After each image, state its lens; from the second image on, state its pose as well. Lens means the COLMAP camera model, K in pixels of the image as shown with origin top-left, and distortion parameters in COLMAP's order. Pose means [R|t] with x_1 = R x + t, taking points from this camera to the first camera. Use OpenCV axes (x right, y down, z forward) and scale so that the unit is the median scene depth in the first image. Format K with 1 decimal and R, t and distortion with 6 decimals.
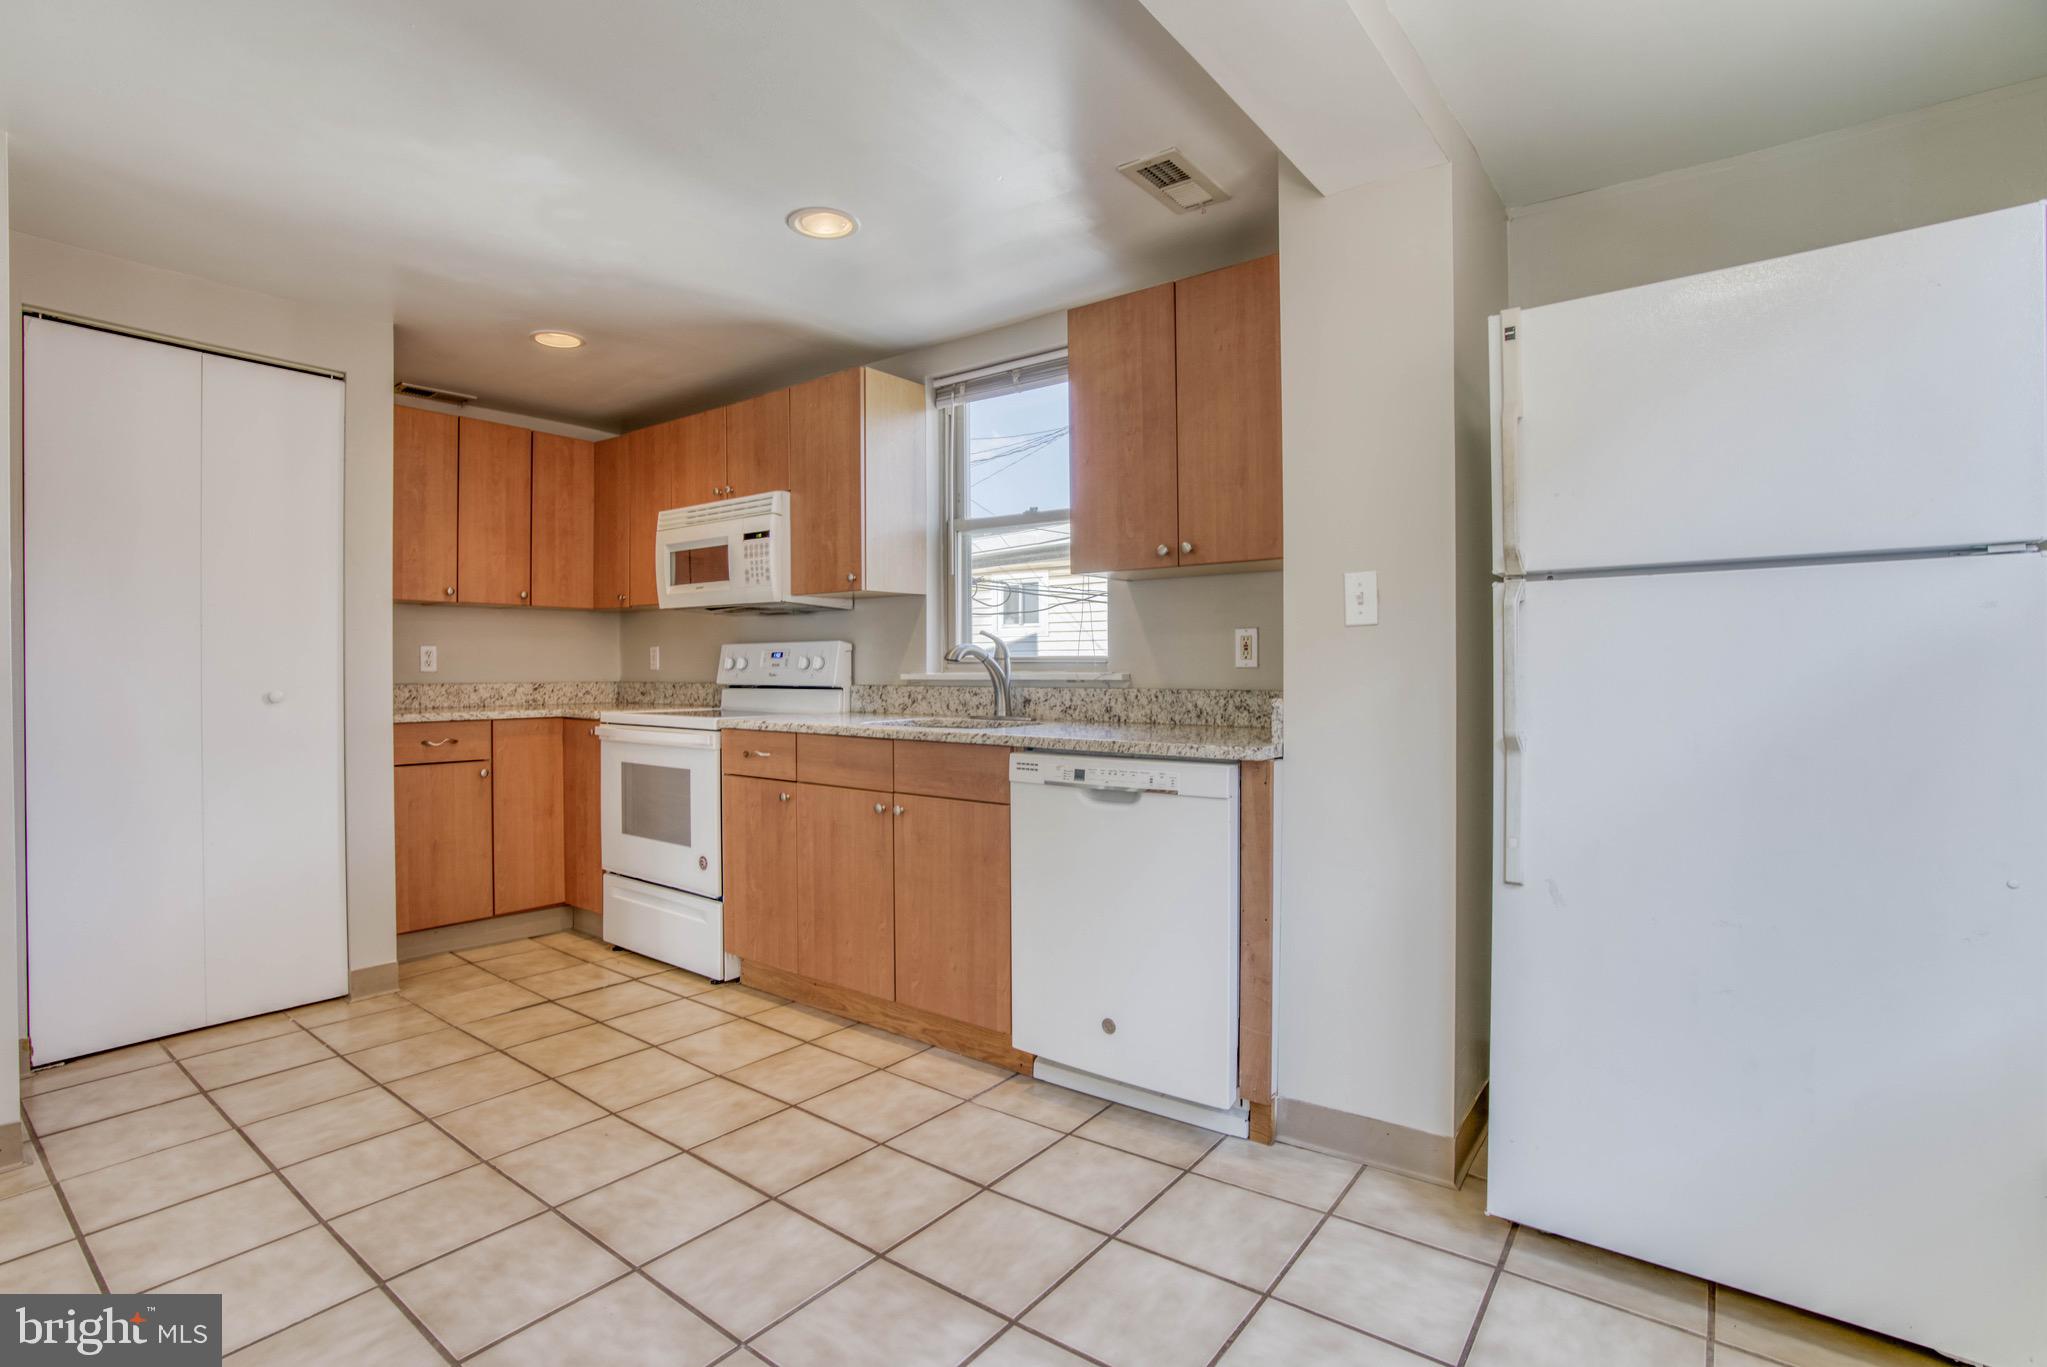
lens RADIAL K [[956.2, 0, 1005.0], [0, 956.2, 677.8], [0, 0, 1]] dist [-0.071602, 0.026477]
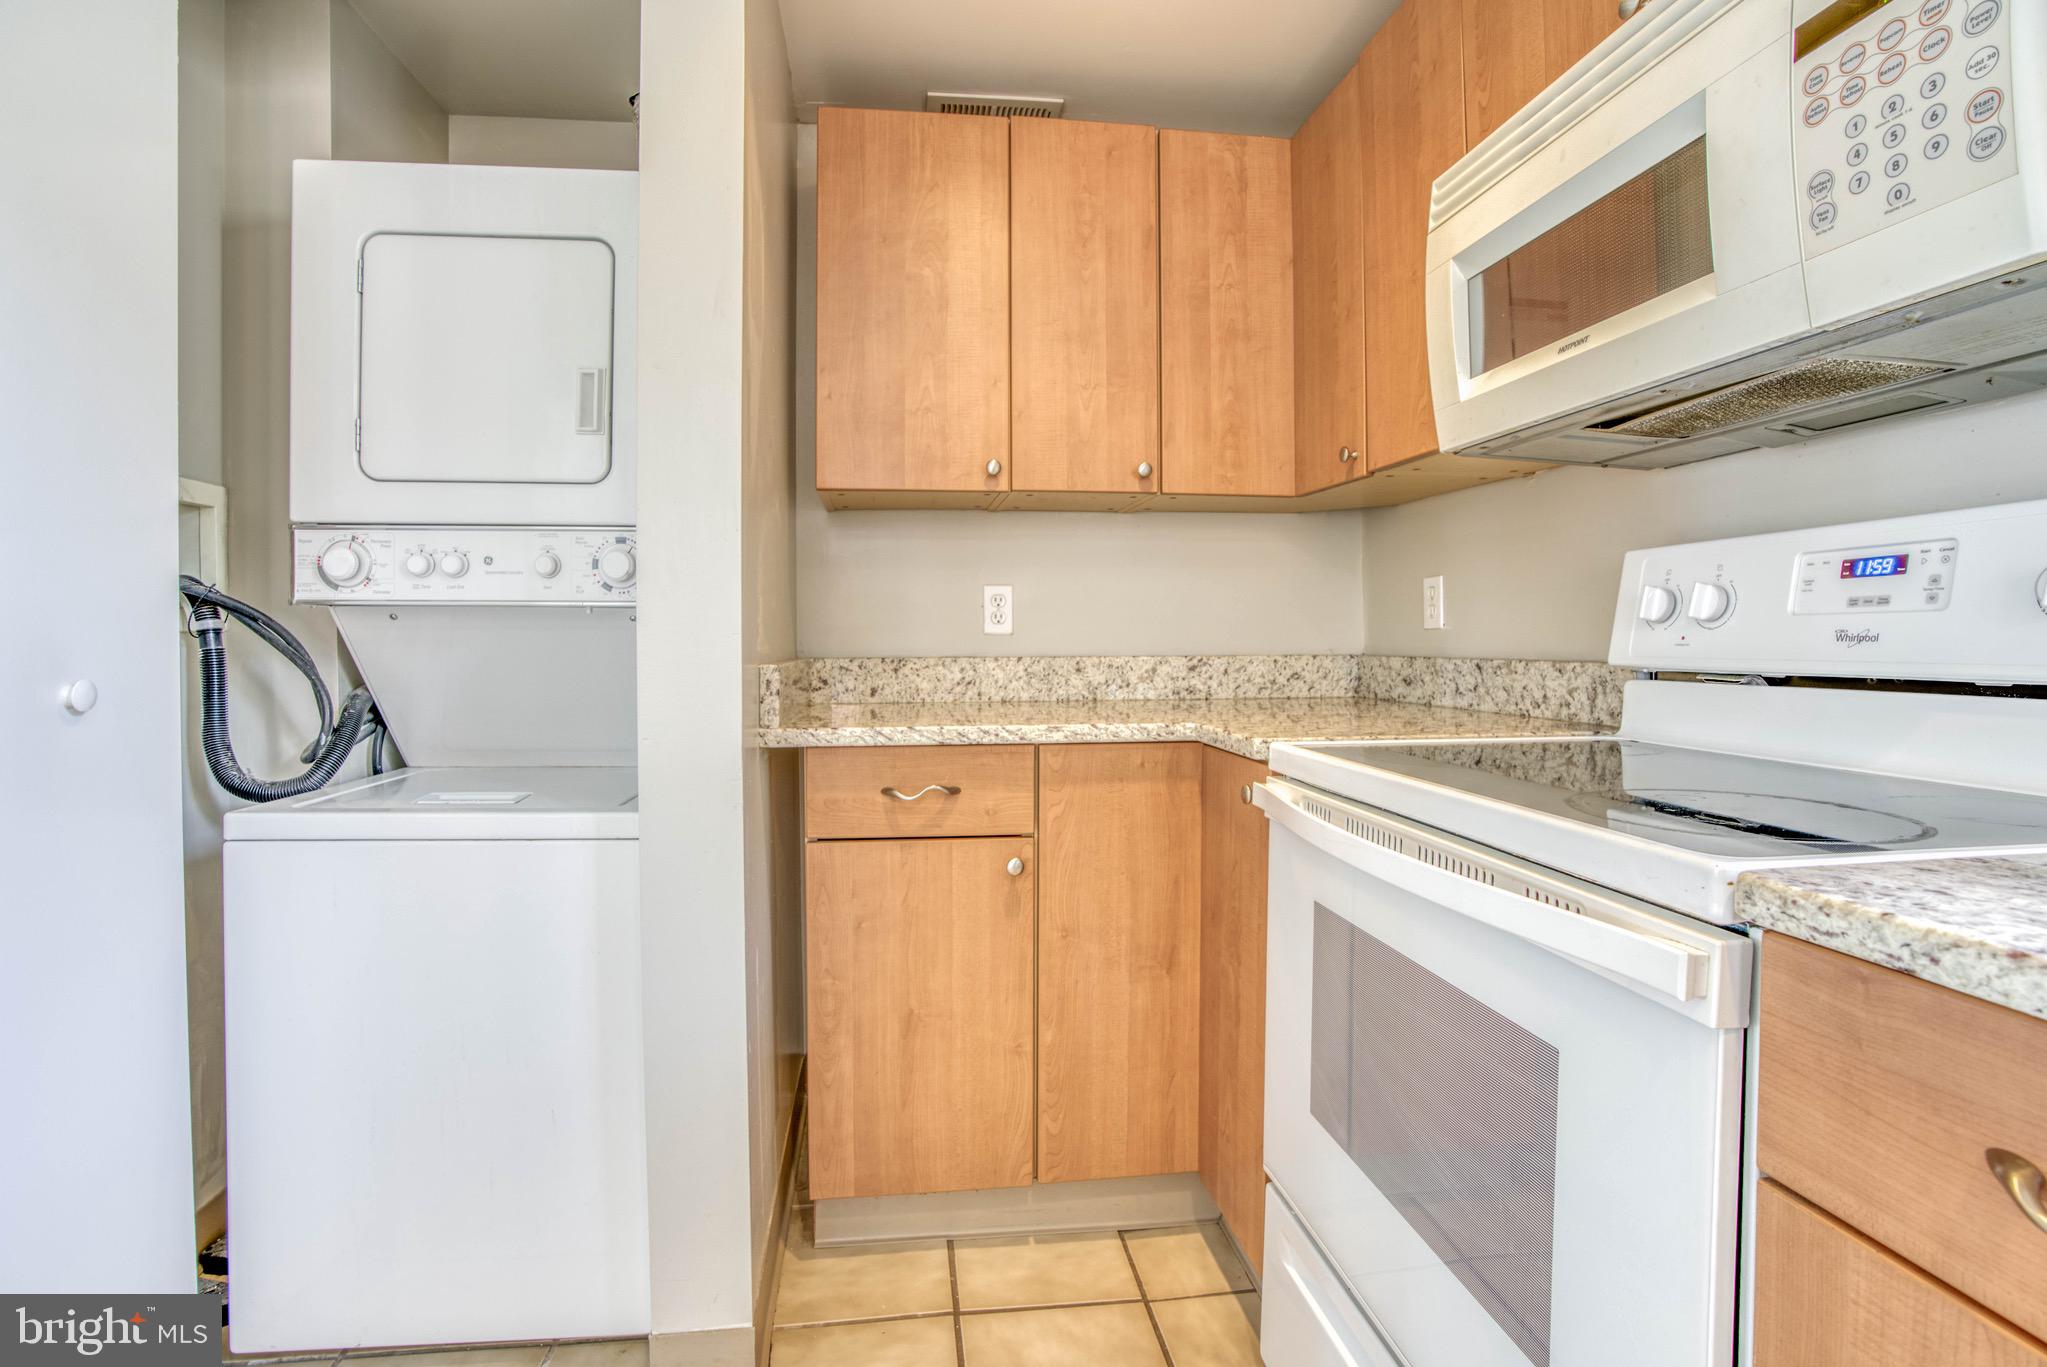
lens RADIAL K [[958.2, 0, 1010.2], [0, 958.2, 651.0], [0, 0, 1]] dist [-0.070618, 0.025954]
pose [[0.703781, 0.006212, -0.710390, -0.266774], [-0.002406, 0.999977, 0.006360, -0.000403], [0.710413, -0.002767, 0.703780, 0.749850]]
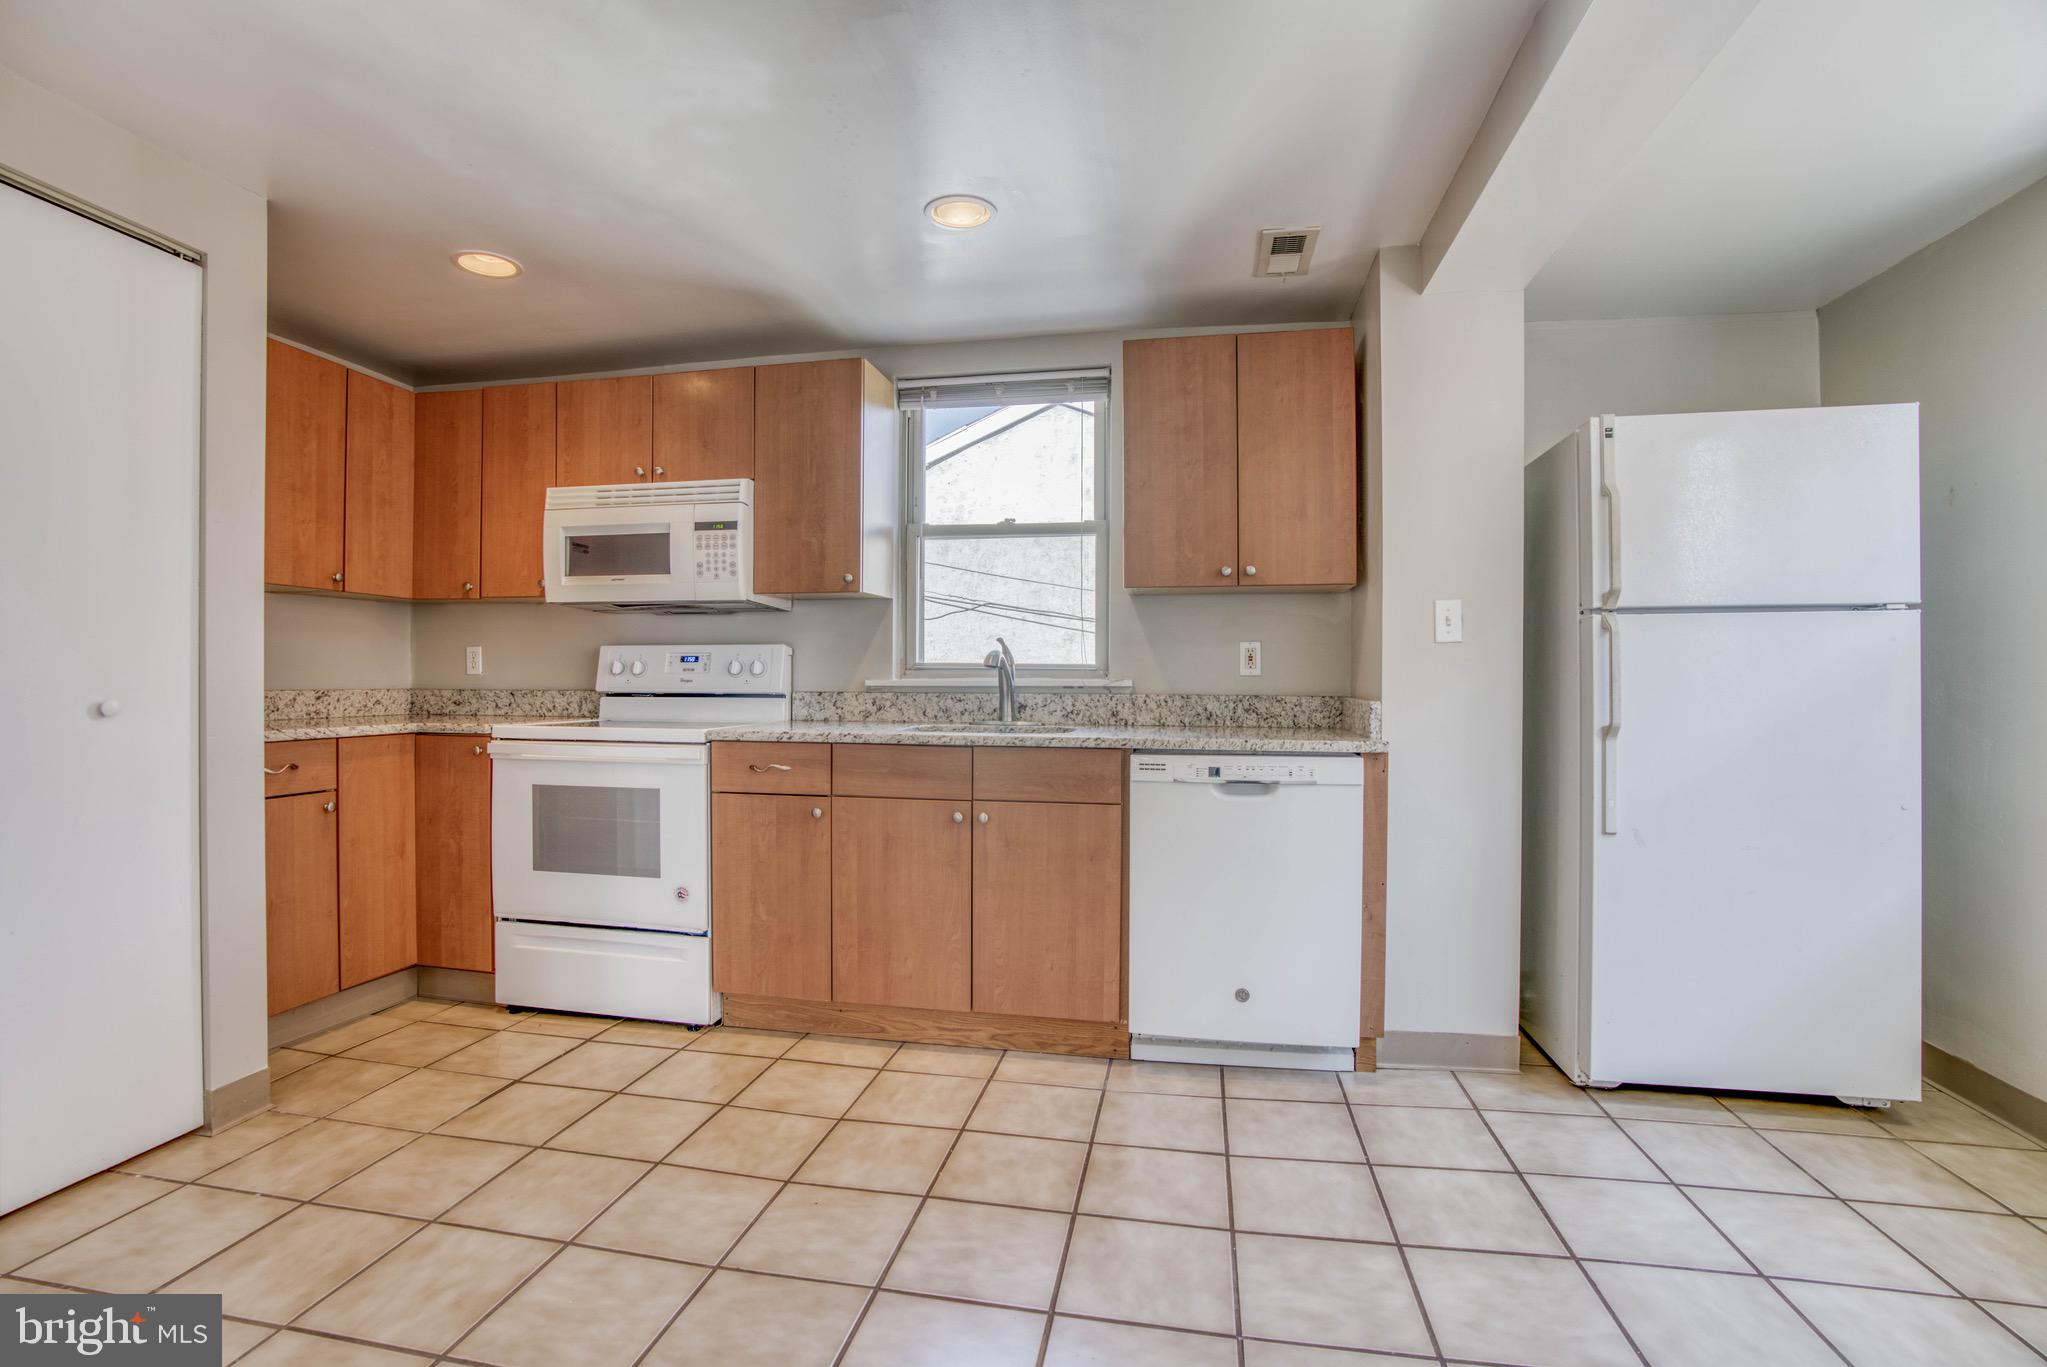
lens RADIAL K [[935.7, 0, 1004.5], [0, 935.7, 686.2], [0, 0, 1]] dist [-0.071613, 0.026718]
pose [[0.897384, 0.001498, 0.441249, -0.423085], [-0.001228, 0.999999, -0.000898, 0.002844], [-0.441249, 0.000264, 0.897384, 0.097418]]
